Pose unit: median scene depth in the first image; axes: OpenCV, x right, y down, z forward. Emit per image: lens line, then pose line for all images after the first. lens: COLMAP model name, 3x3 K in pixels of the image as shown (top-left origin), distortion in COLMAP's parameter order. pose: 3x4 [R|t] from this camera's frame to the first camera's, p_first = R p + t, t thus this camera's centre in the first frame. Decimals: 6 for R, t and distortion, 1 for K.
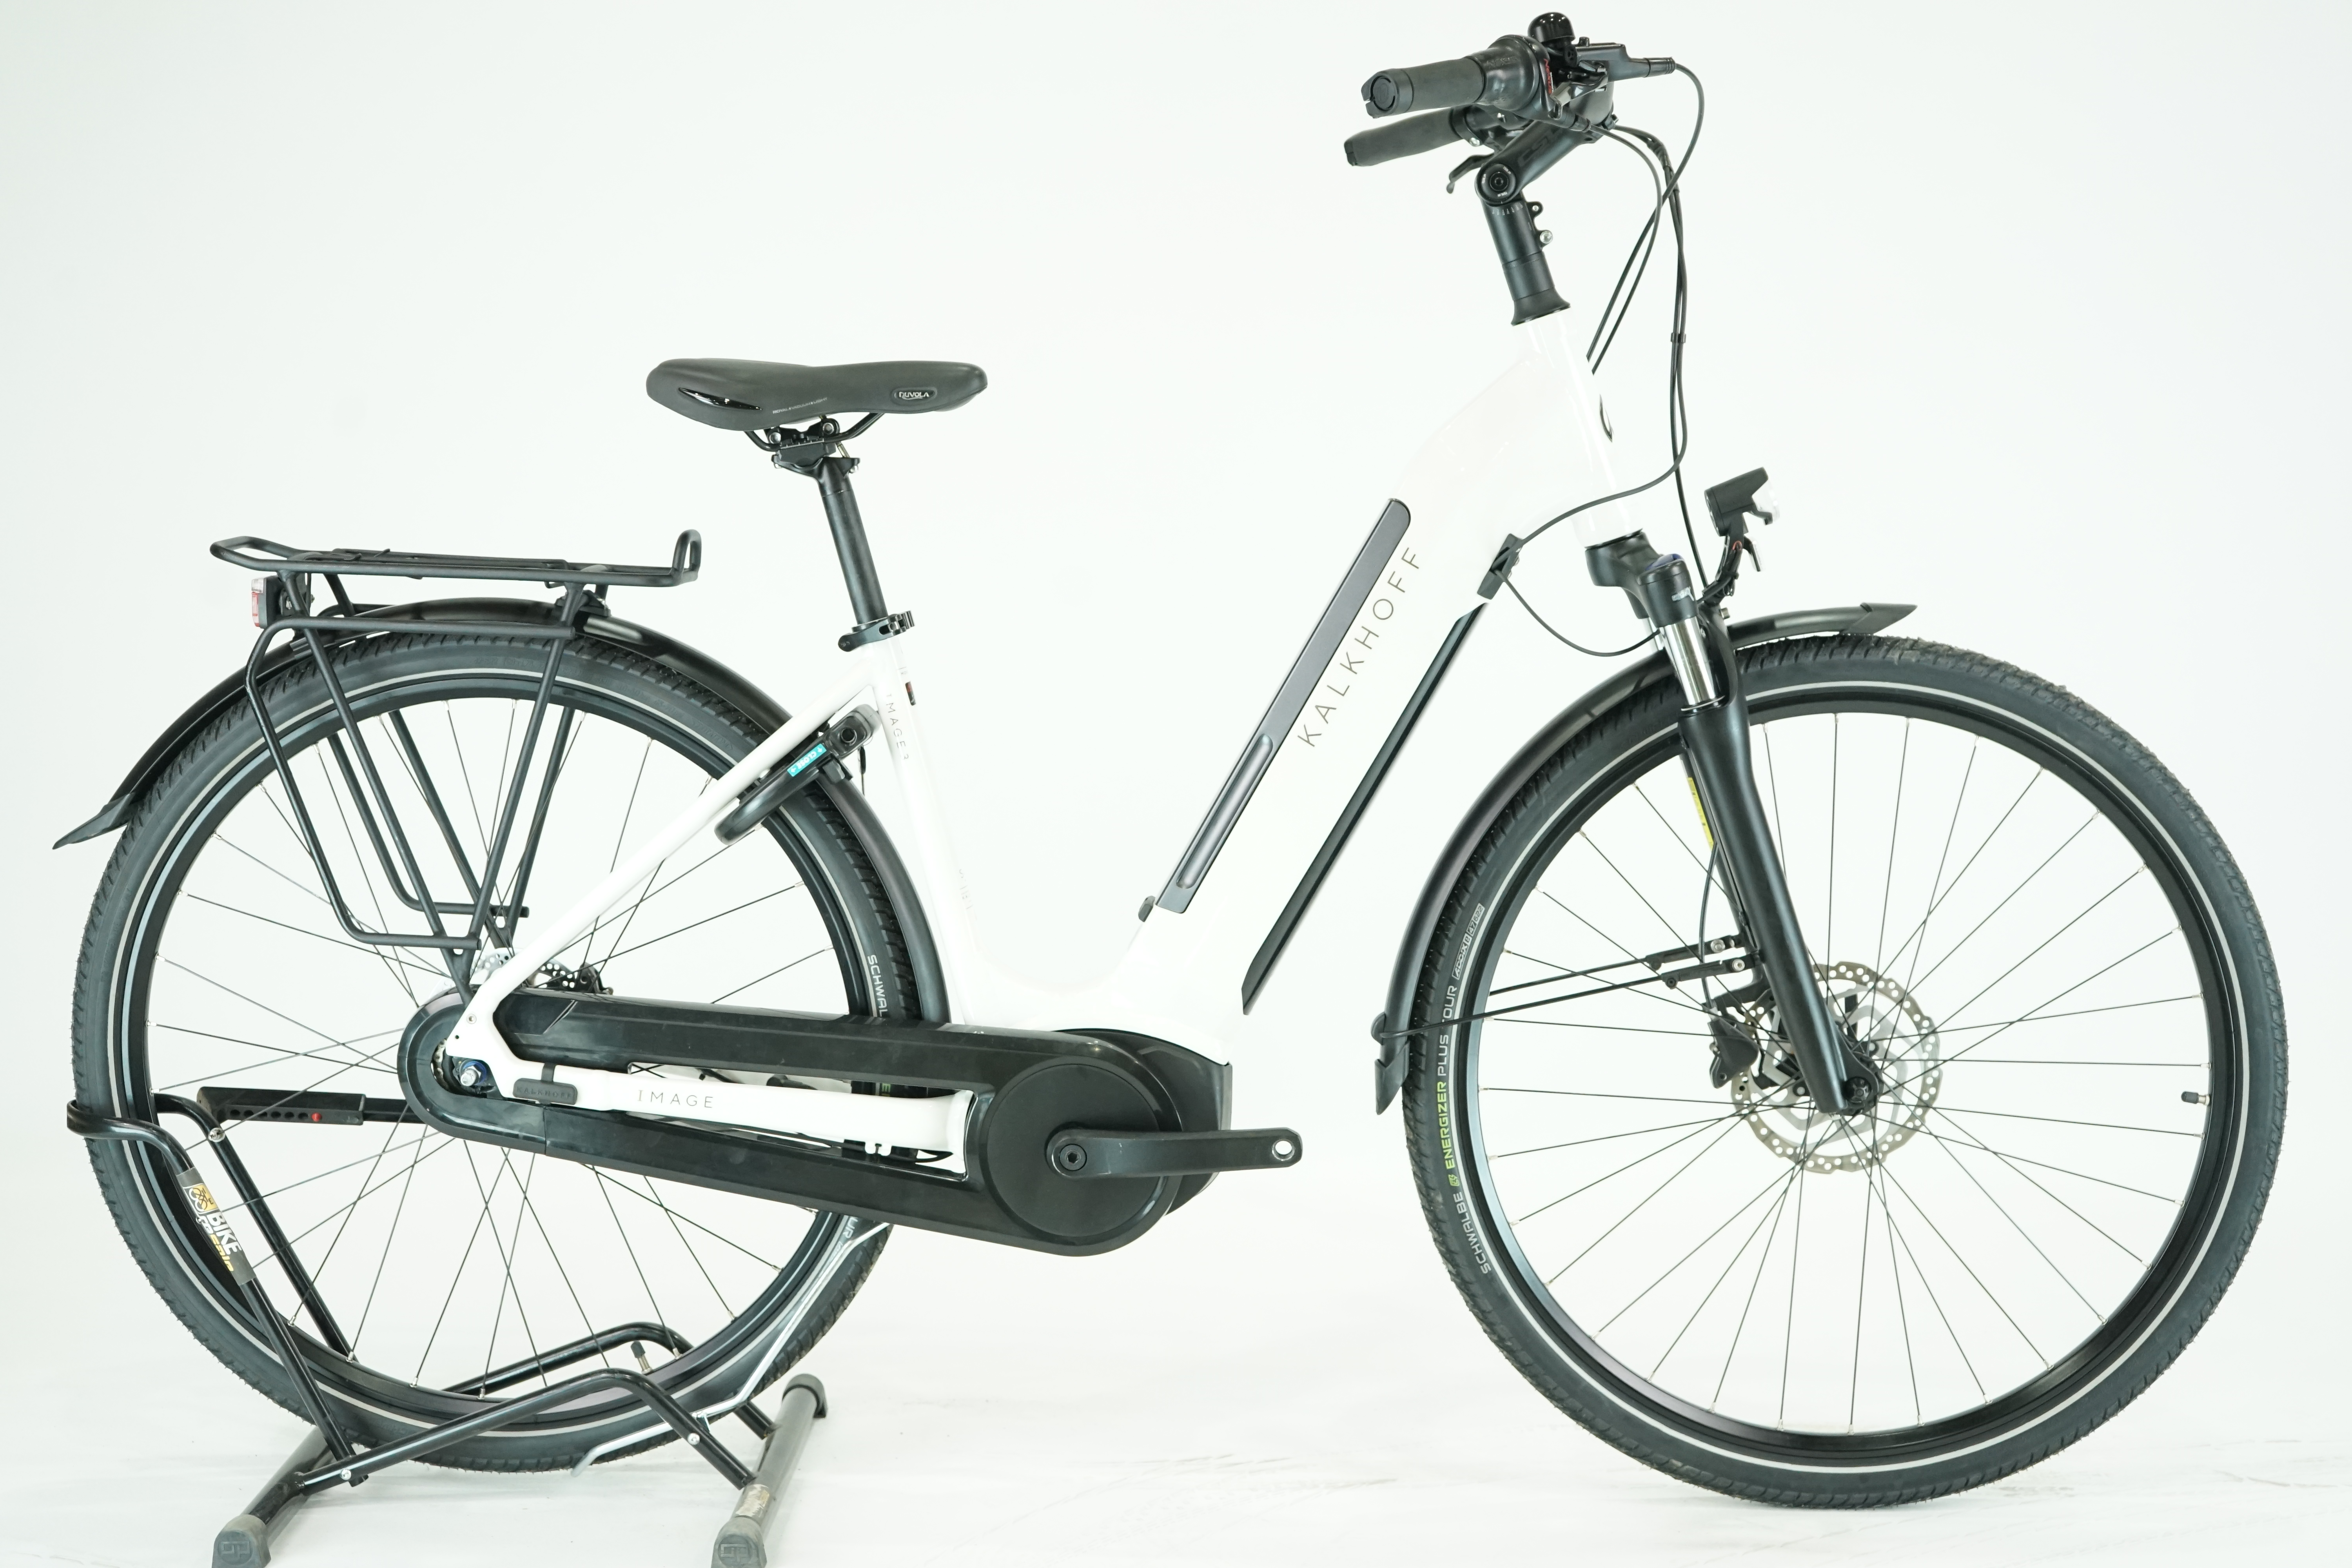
lens RADIAL K [[3480.0, 0, 1167.9], [0, 3480.0, 777.9], [0, 0, 1]] dist [0.000382, 0.000000]
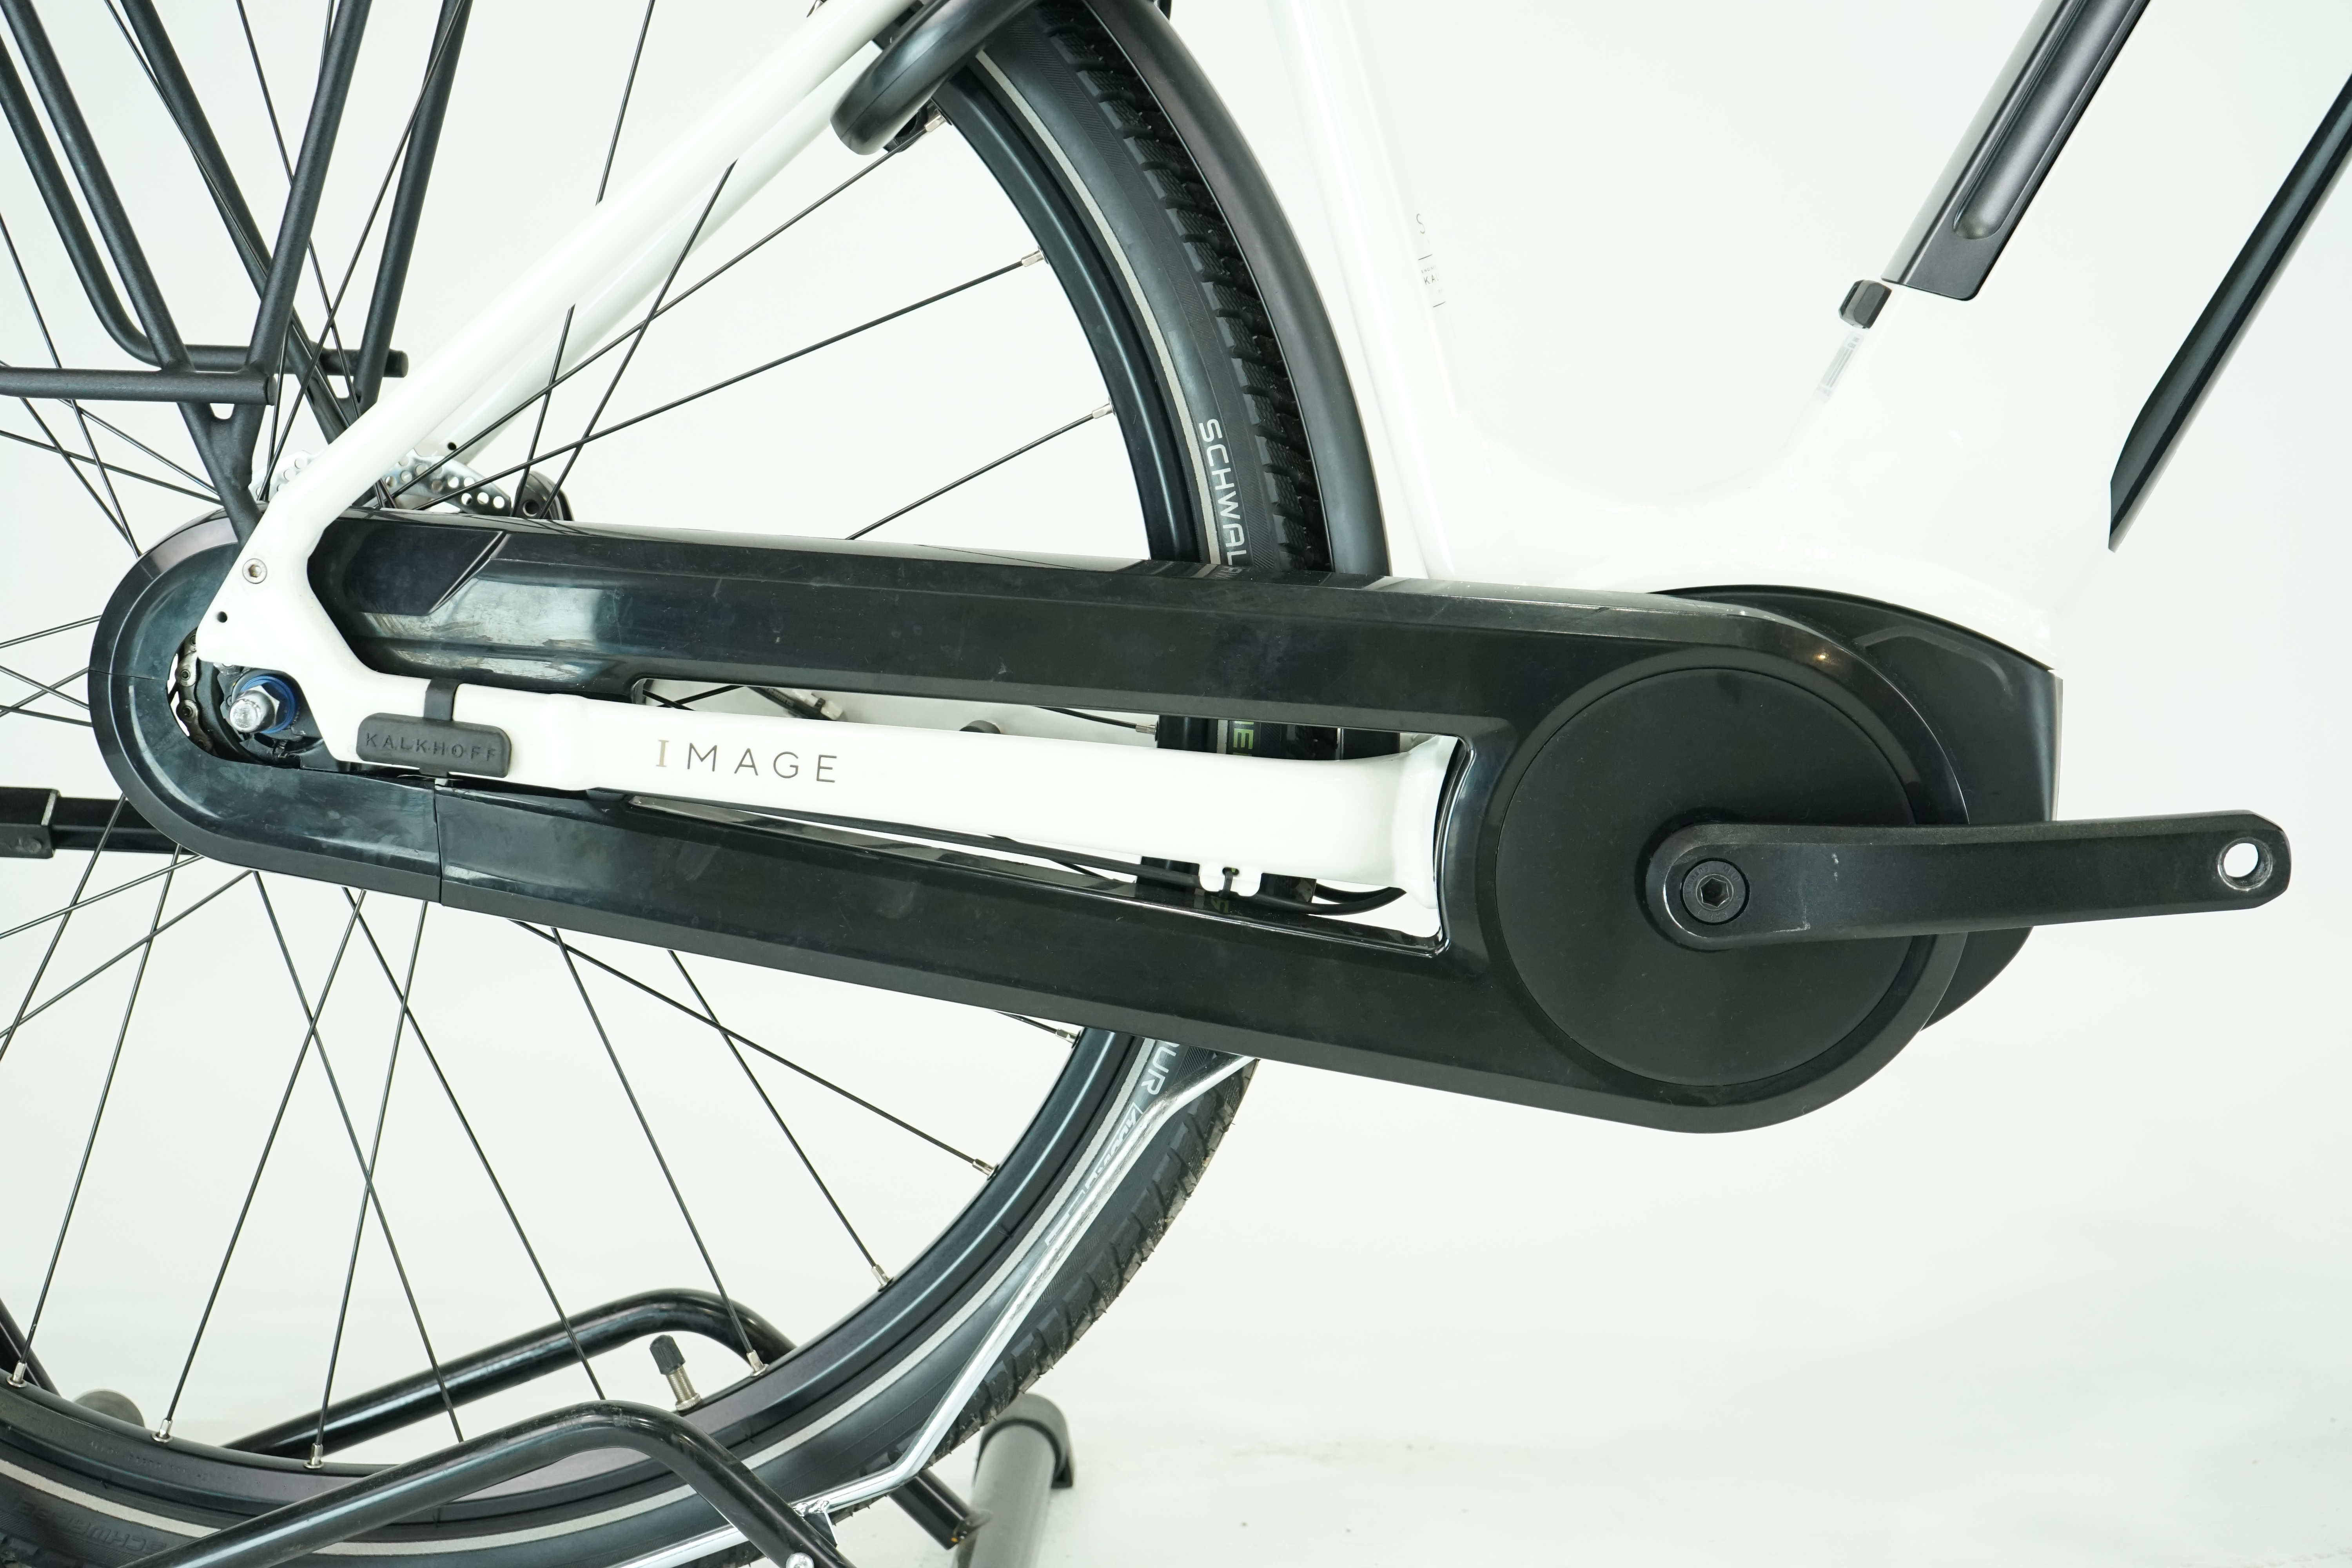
lens RADIAL K [[3690.3, 0, 1182.7], [0, 3690.3, 788.1], [0, 0, 1]] dist [-0.028690, 0.000000]
pose [[0.999879, -0.008812, -0.012789, -0.082840], [0.009244, 0.999375, 0.034105, 0.080017], [0.012480, -0.034219, 0.999336, 0.553676]]
